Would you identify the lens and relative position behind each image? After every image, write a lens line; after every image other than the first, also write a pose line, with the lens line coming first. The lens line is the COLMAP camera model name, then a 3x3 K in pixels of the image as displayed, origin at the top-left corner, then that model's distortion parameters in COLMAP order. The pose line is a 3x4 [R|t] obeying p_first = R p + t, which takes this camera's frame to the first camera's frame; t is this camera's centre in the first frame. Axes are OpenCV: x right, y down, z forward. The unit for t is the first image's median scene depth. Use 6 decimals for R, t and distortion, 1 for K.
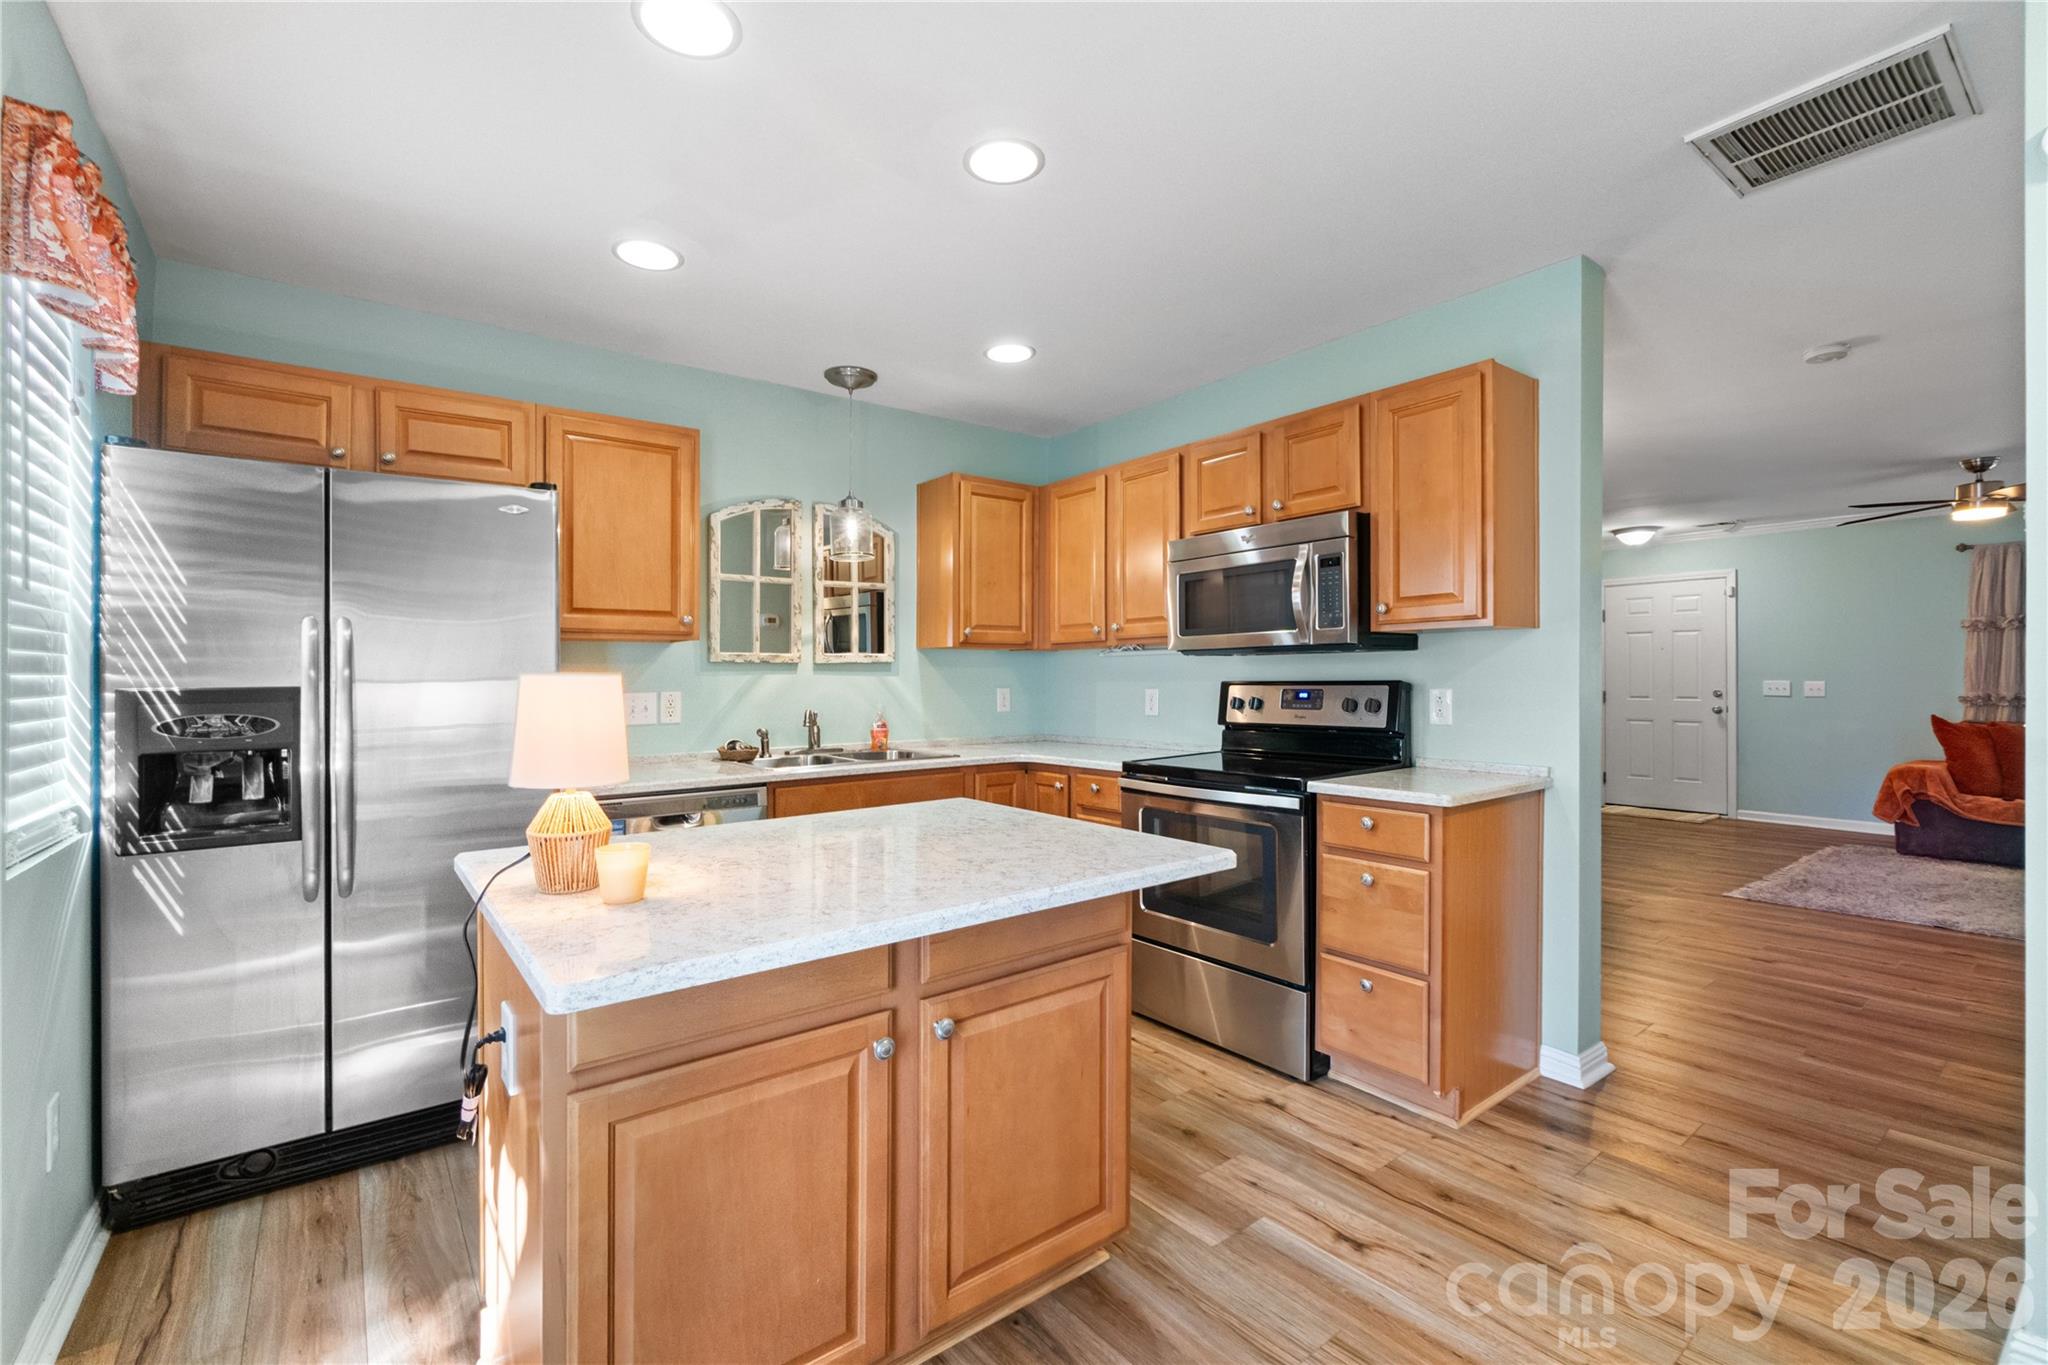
lens RADIAL K [[893.3, 0, 1023.1], [0, 893.3, 678.8], [0, 0, 1]] dist [0.001923, -0.000349]
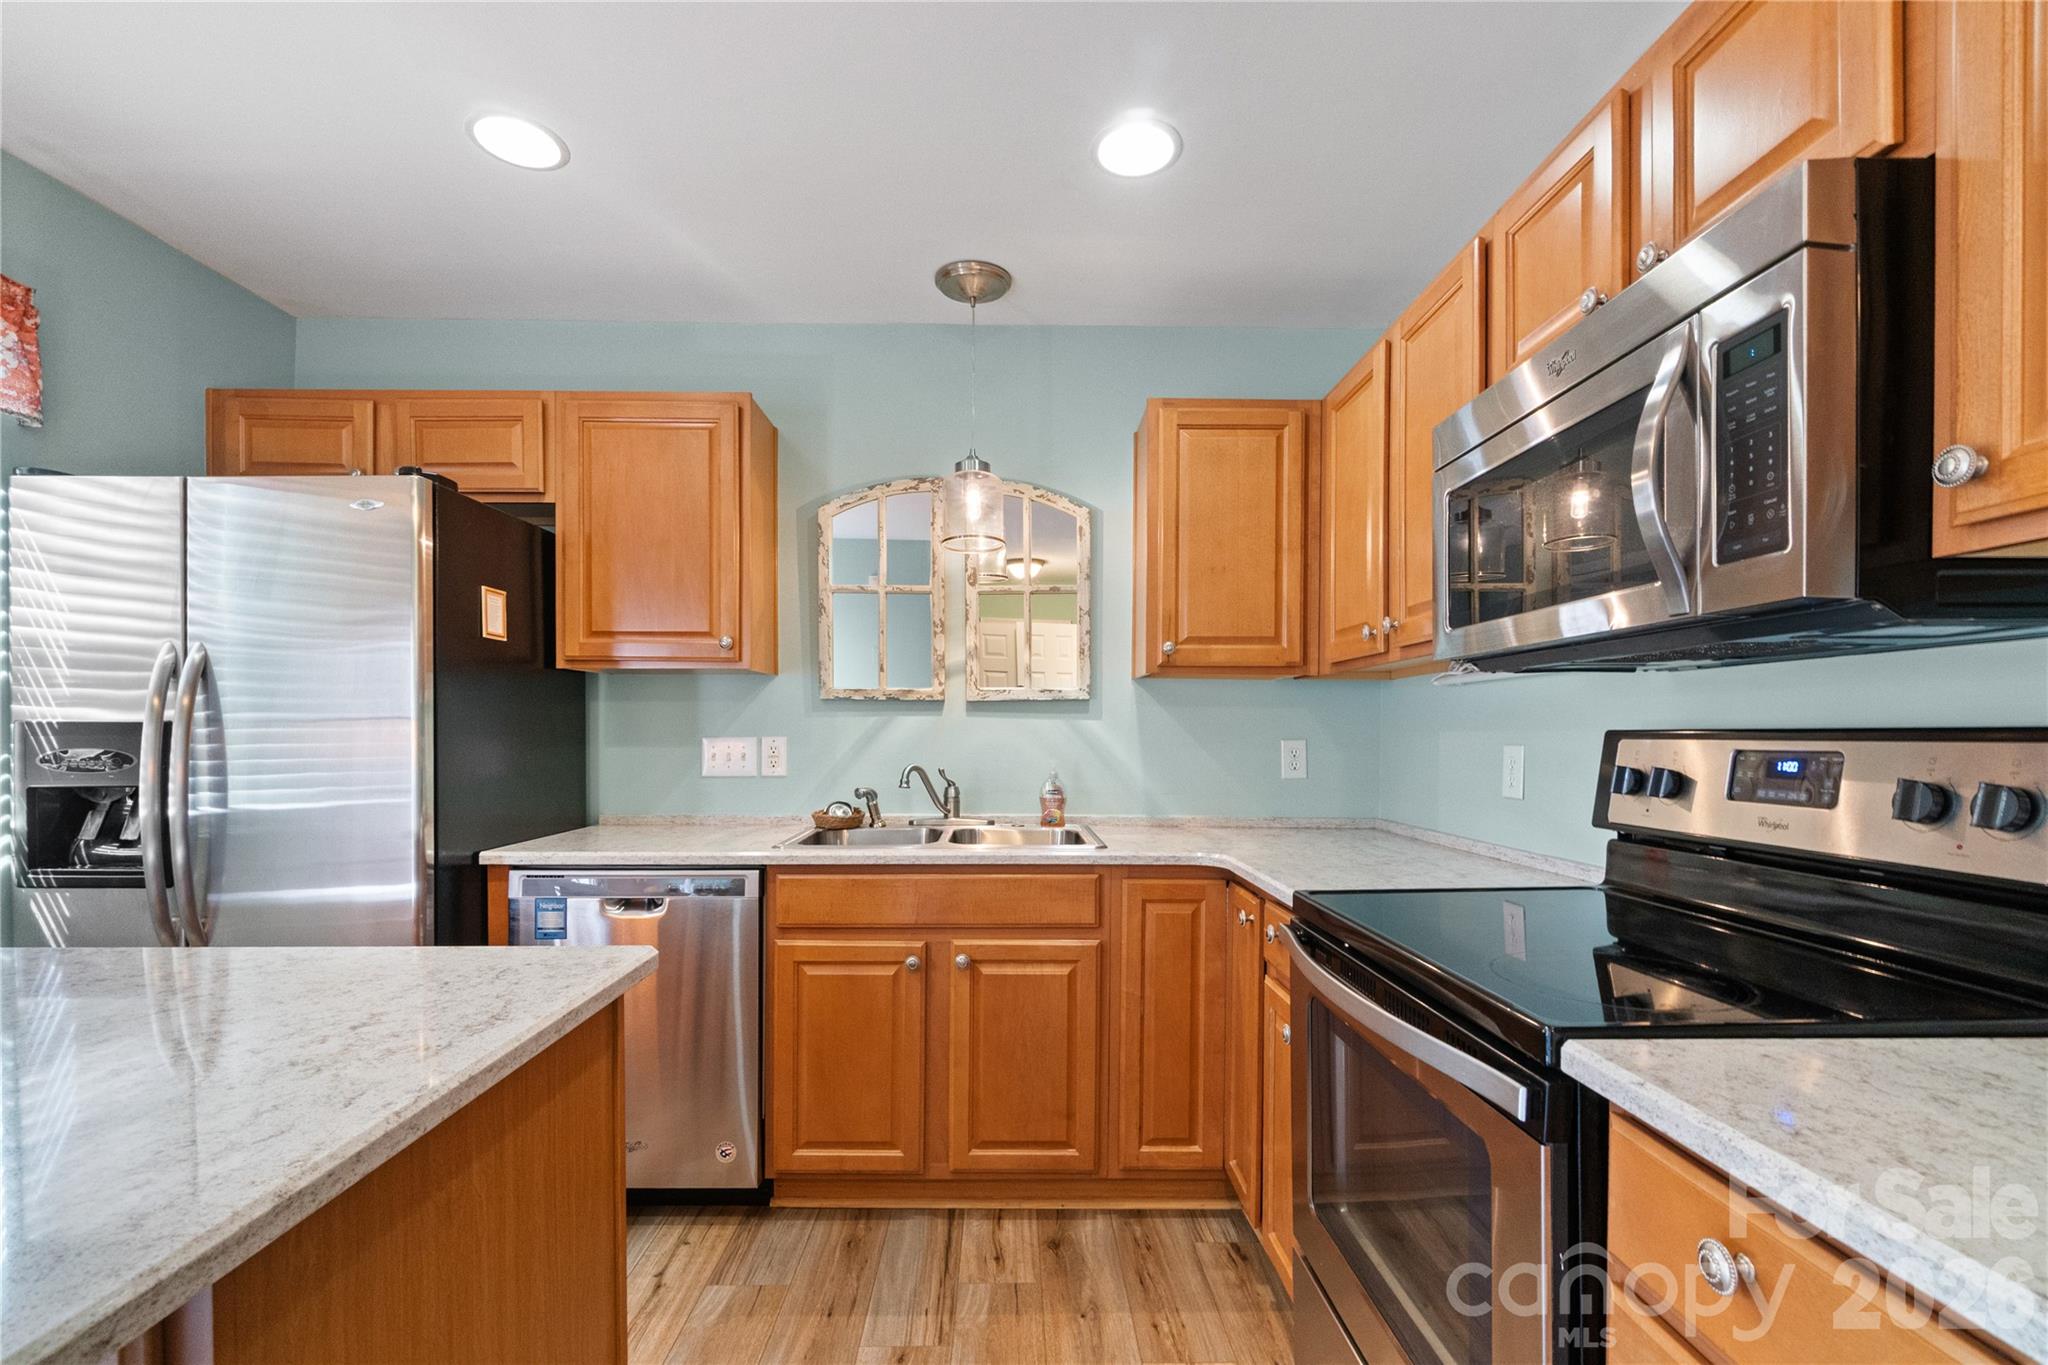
lens RADIAL K [[893.3, 0, 1074.3], [0, 893.3, 727.0], [0, 0, 1]] dist [0.001923, -0.000349]
pose [[0.799083, 0.006309, -0.601188, 0.286518], [-0.010843, 0.999934, -0.003919, 0.006149], [0.601123, 0.009650, 0.799098, 0.501609]]
